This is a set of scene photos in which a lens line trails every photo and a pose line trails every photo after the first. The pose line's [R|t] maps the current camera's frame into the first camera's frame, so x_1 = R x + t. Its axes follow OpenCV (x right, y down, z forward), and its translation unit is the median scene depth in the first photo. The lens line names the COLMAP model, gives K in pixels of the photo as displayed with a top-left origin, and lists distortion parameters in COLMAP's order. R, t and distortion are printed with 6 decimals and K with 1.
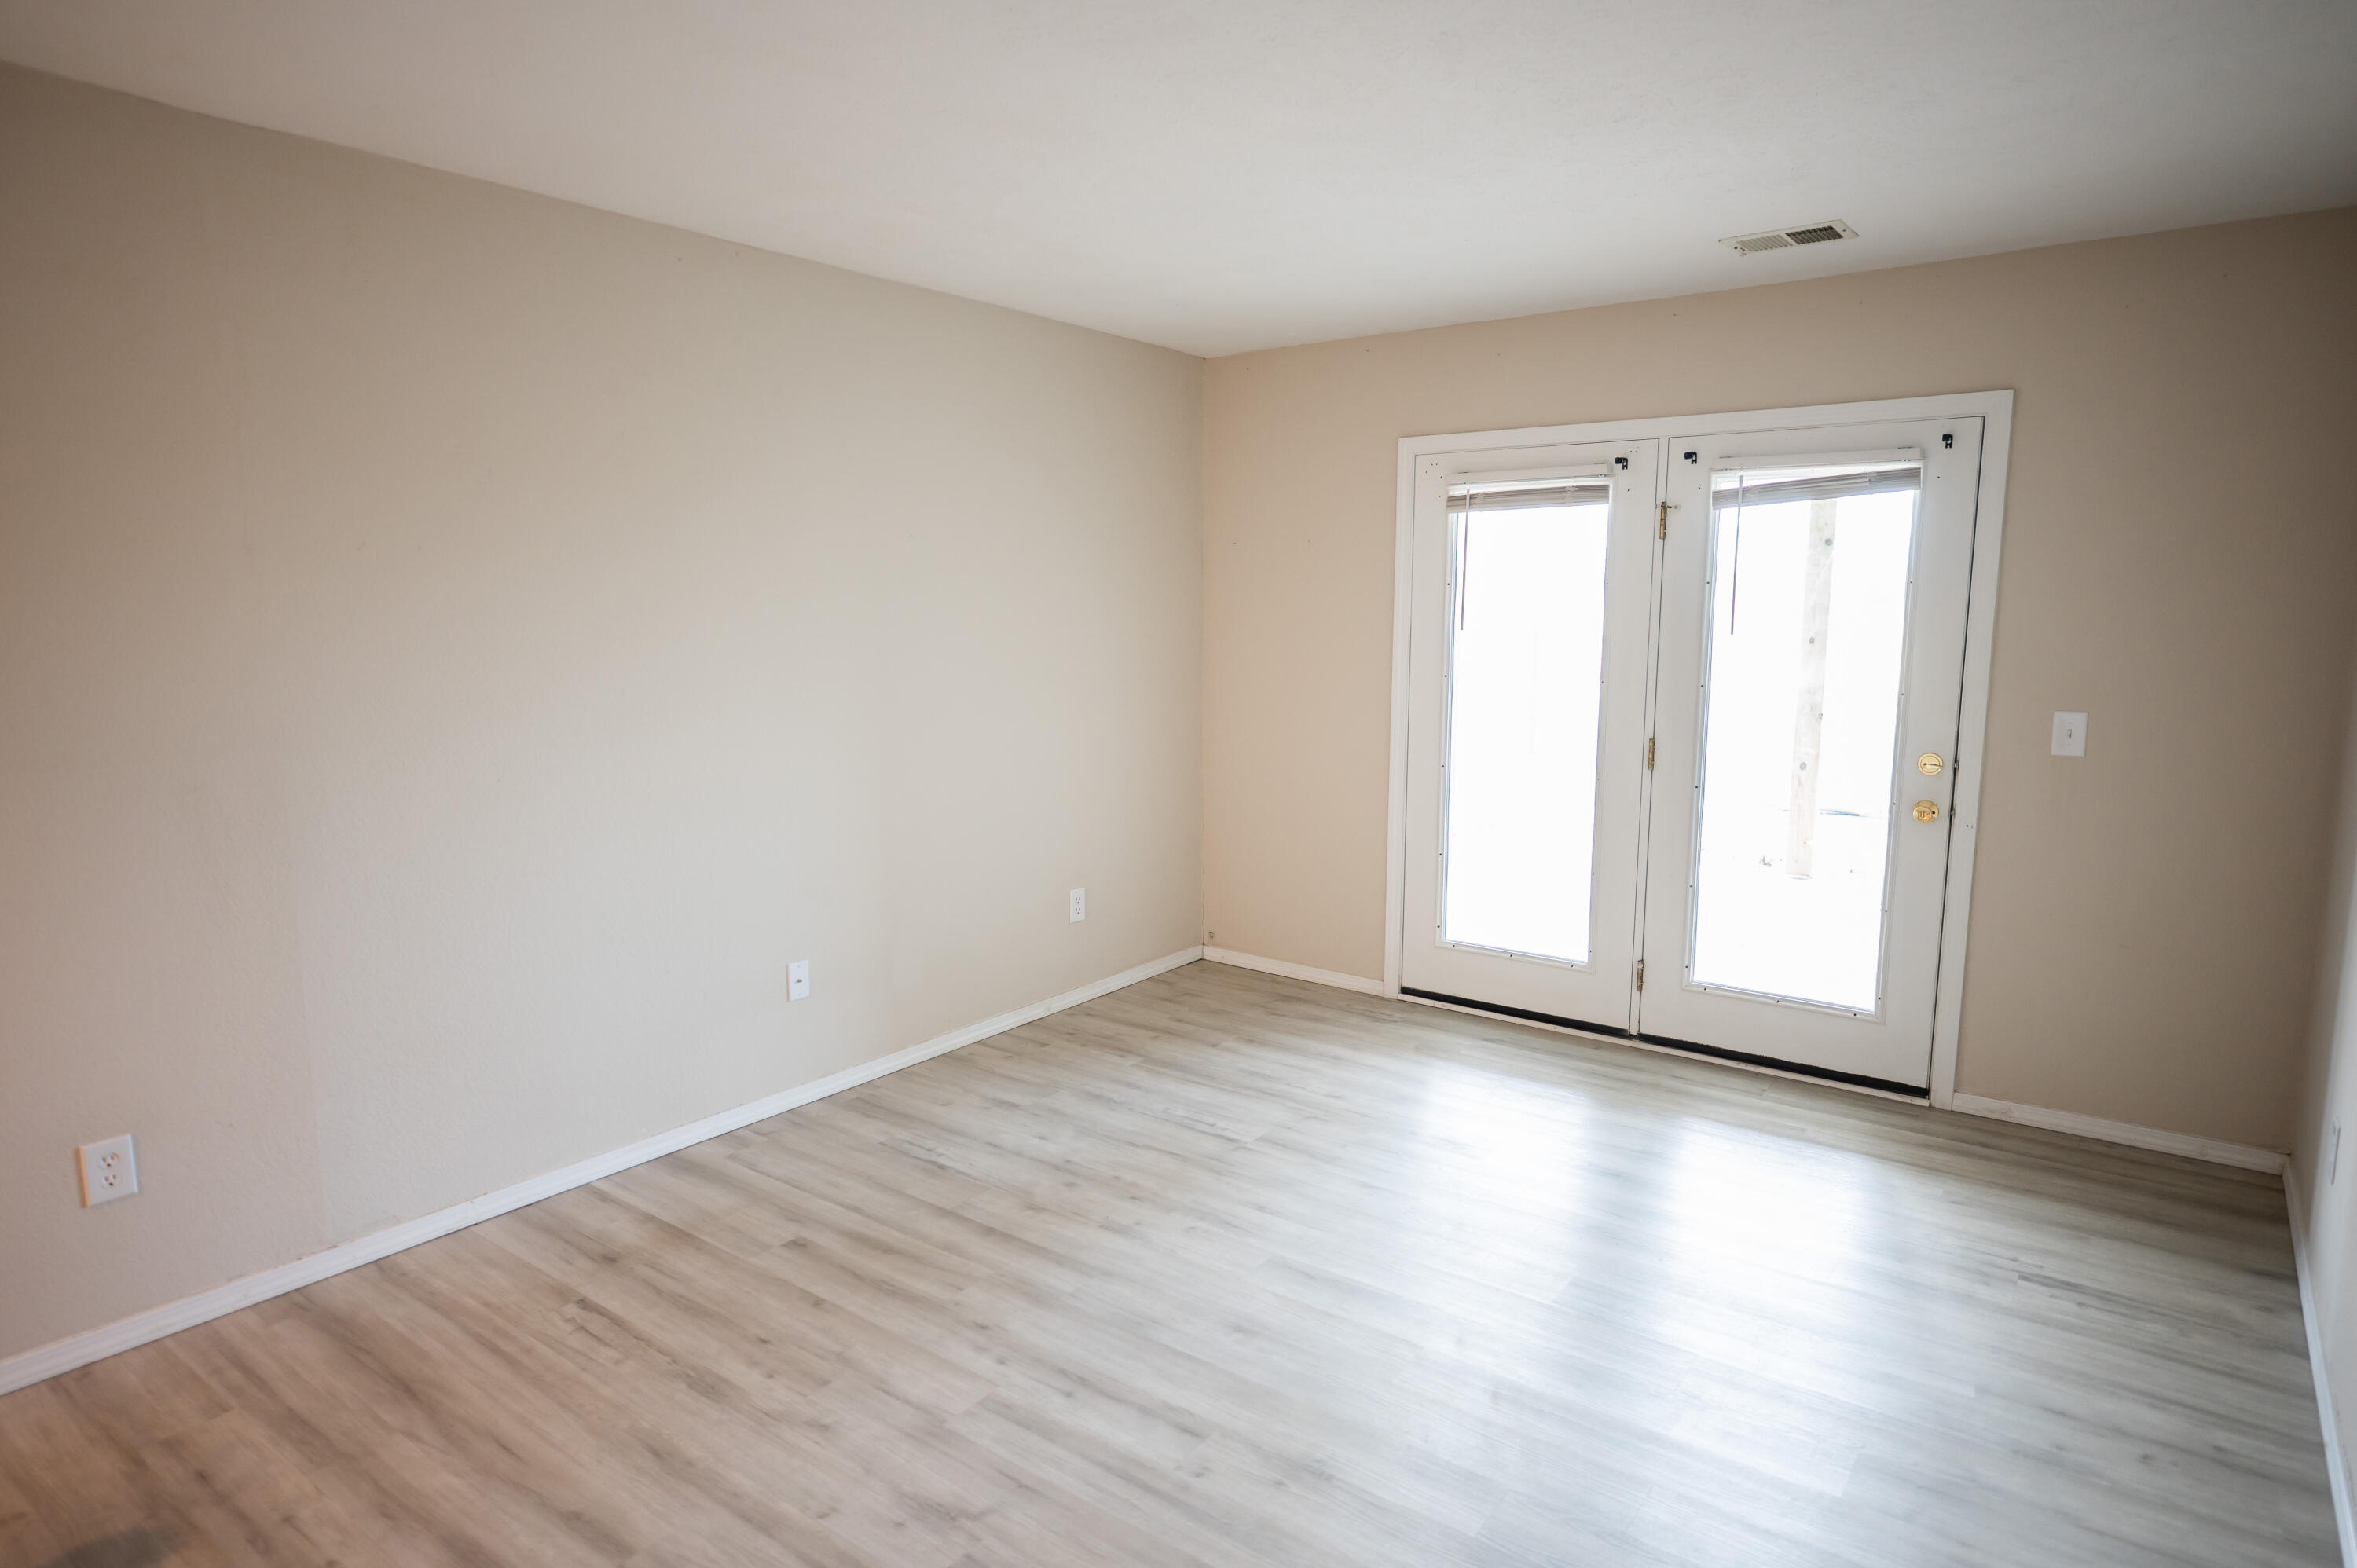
lens RADIAL K [[1324.4, 0, 1194.9], [0, 1324.4, 778.9], [0, 0, 1]] dist [-0.004955, 0.002840]
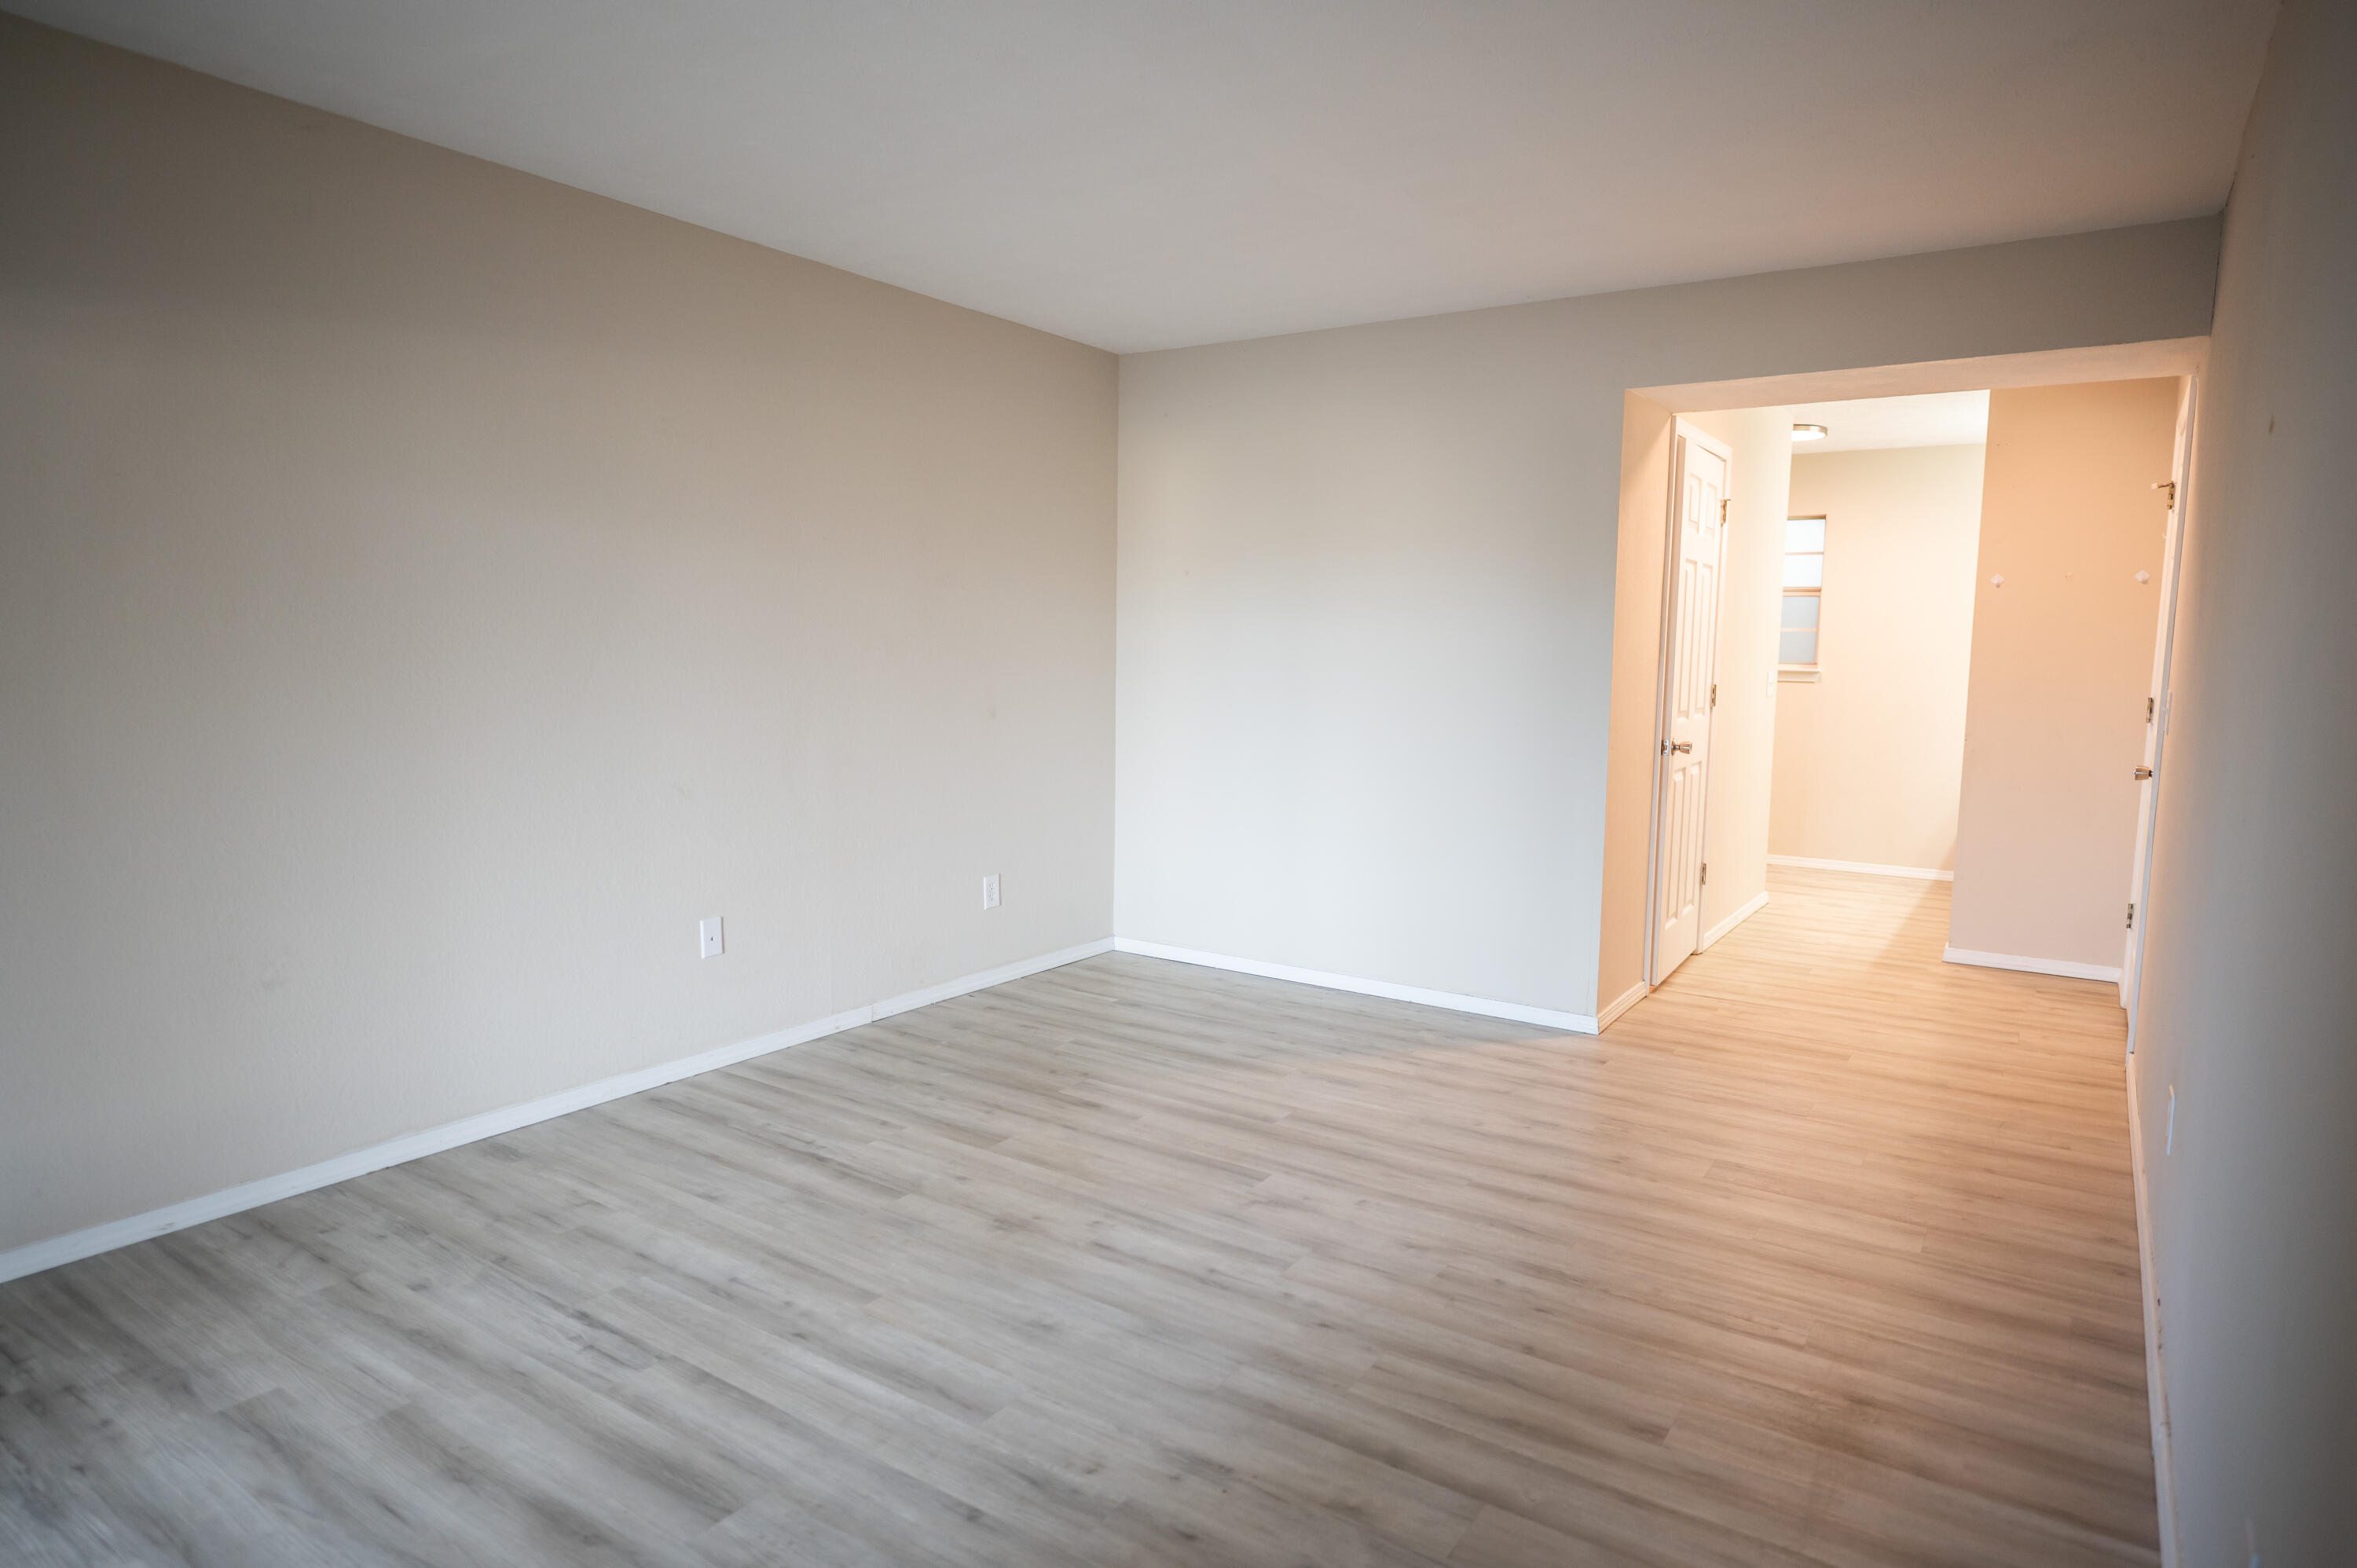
lens RADIAL K [[1324.4, 0, 1185.1], [0, 1324.4, 784.9], [0, 0, 1]] dist [-0.004955, 0.002840]
pose [[-0.999079, -0.008758, -0.042012, -0.013983], [-0.018569, 0.970794, 0.239193, -0.113574], [0.038690, 0.239753, -0.970063, 1.200395]]
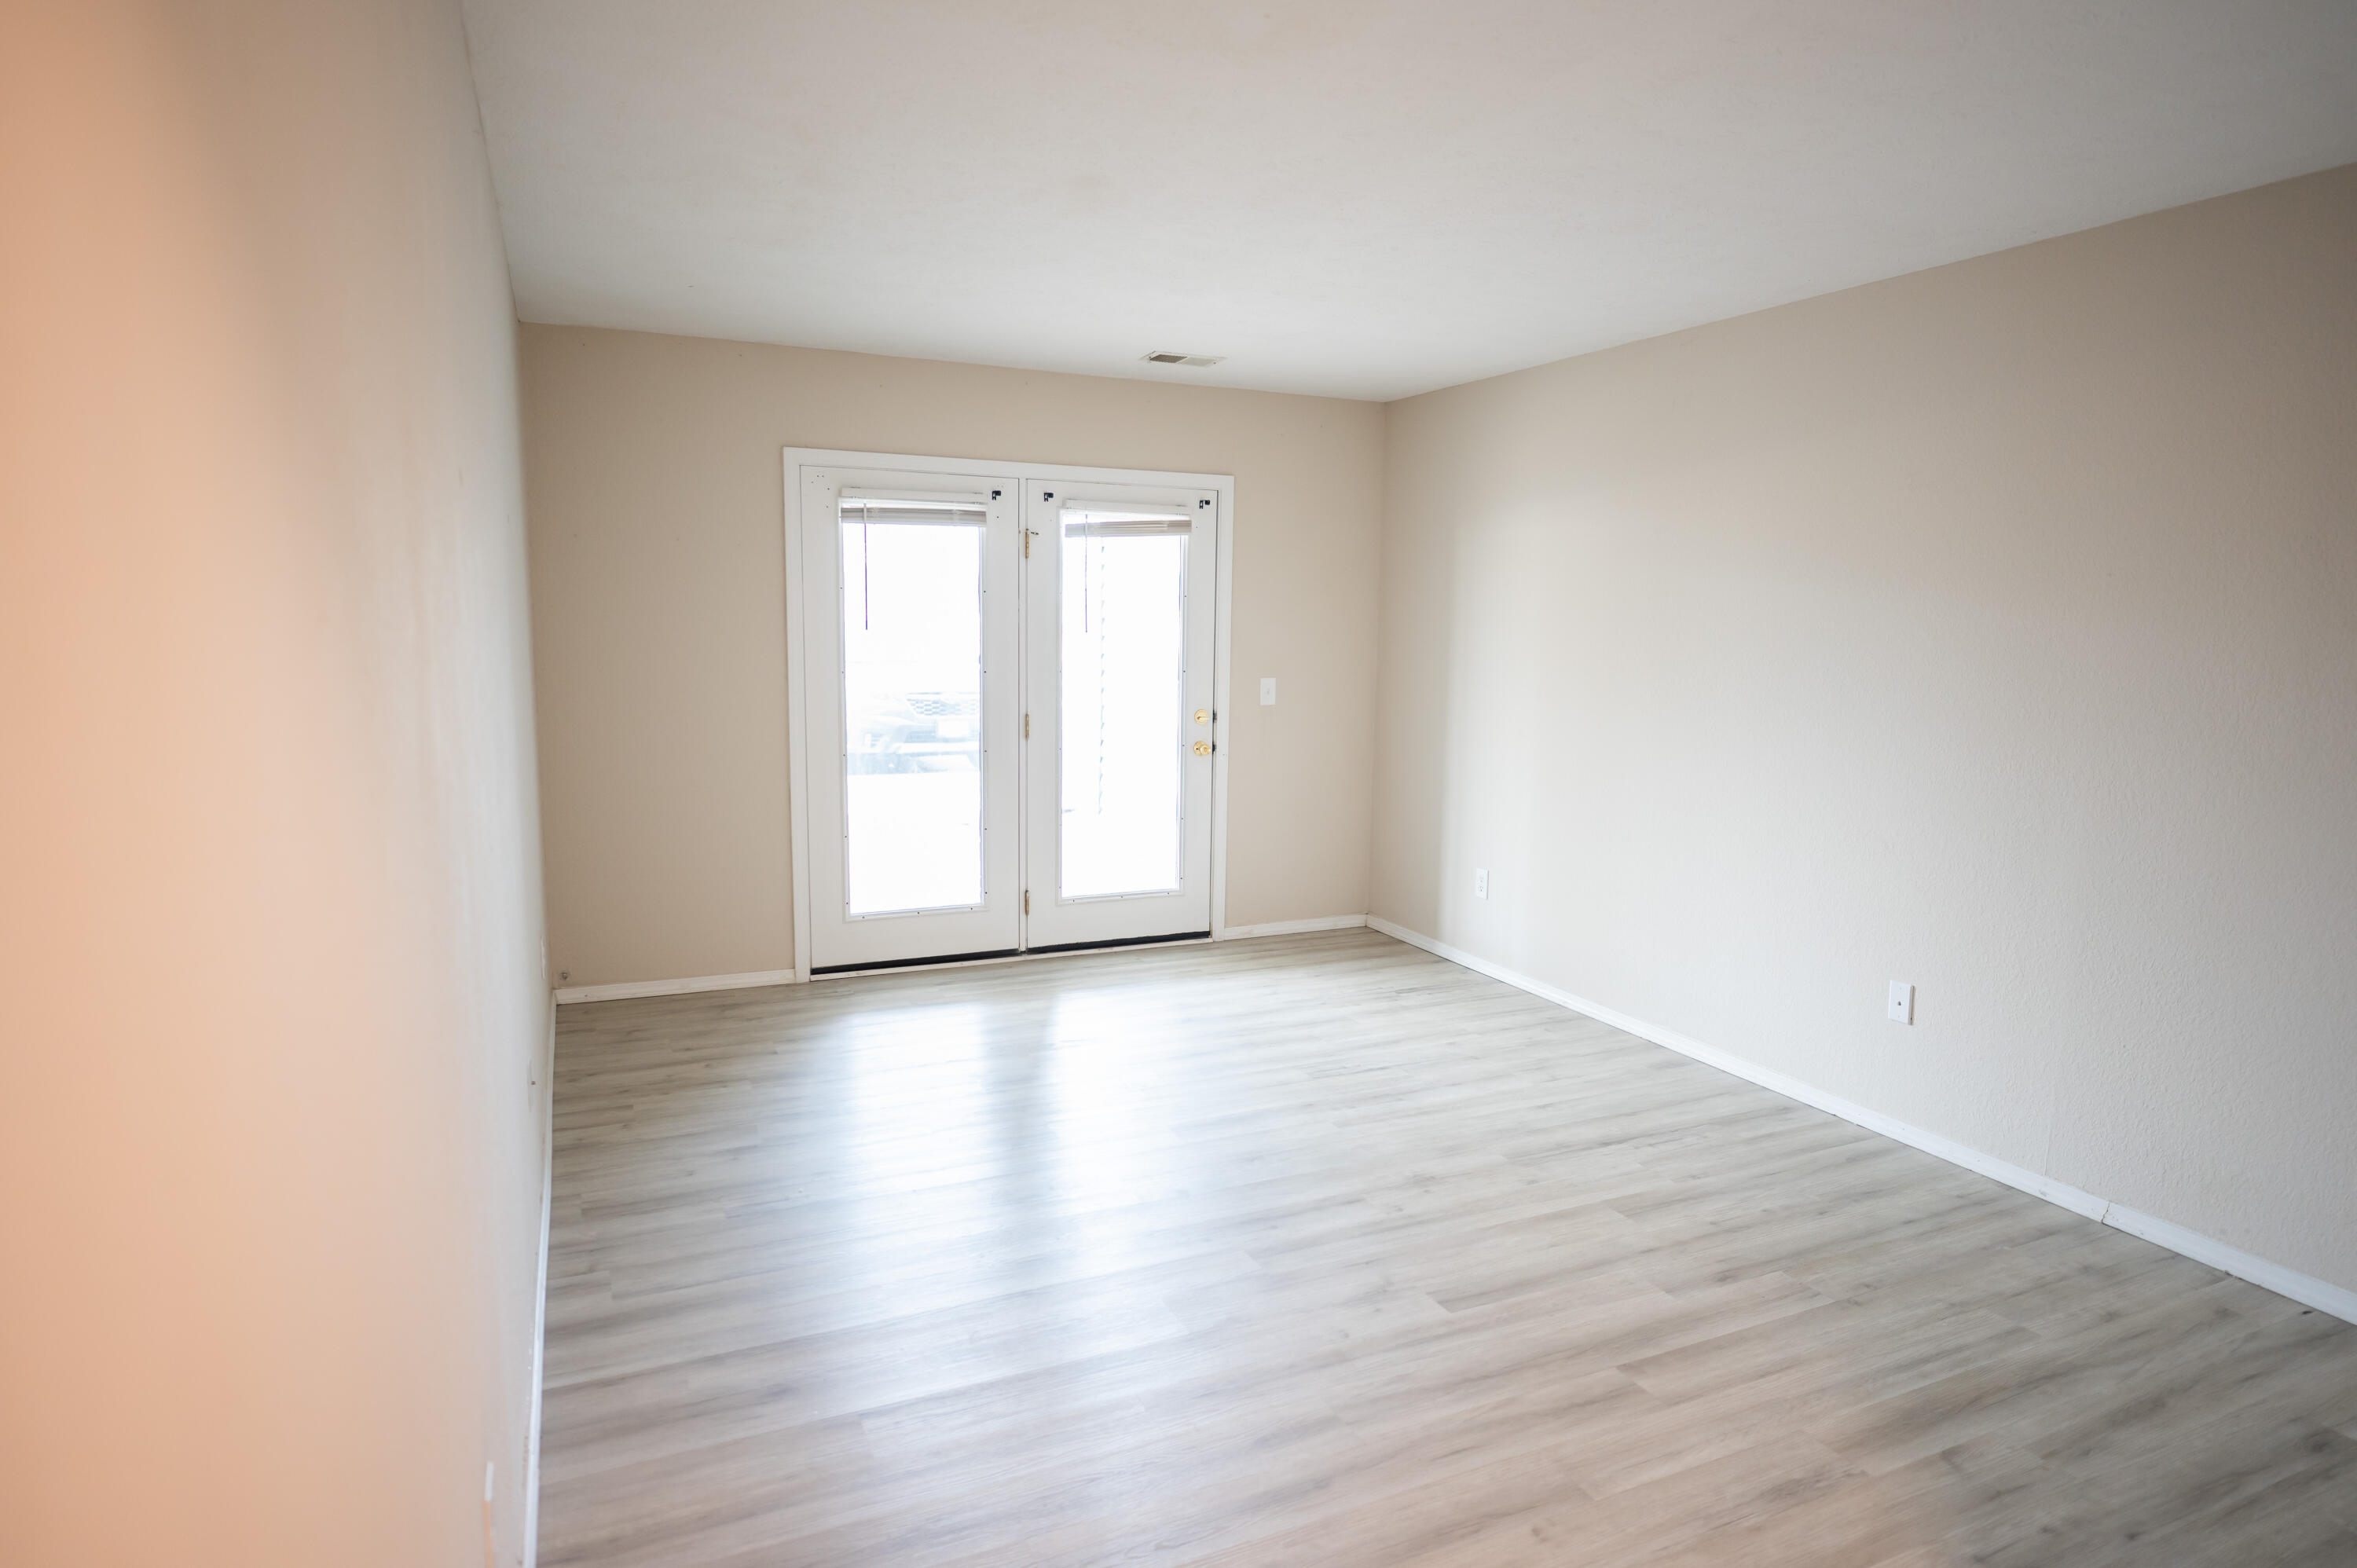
lens RADIAL K [[1324.4, 0, 1188.1], [0, 1324.4, 801.2], [0, 0, 1]] dist [-0.004955, 0.002840]
pose [[0.477918, -0.114809, 0.870869, -0.732158], [0.104104, 0.991837, 0.073625, -0.026930], [-0.872213, 0.055474, 0.485969, 0.262267]]
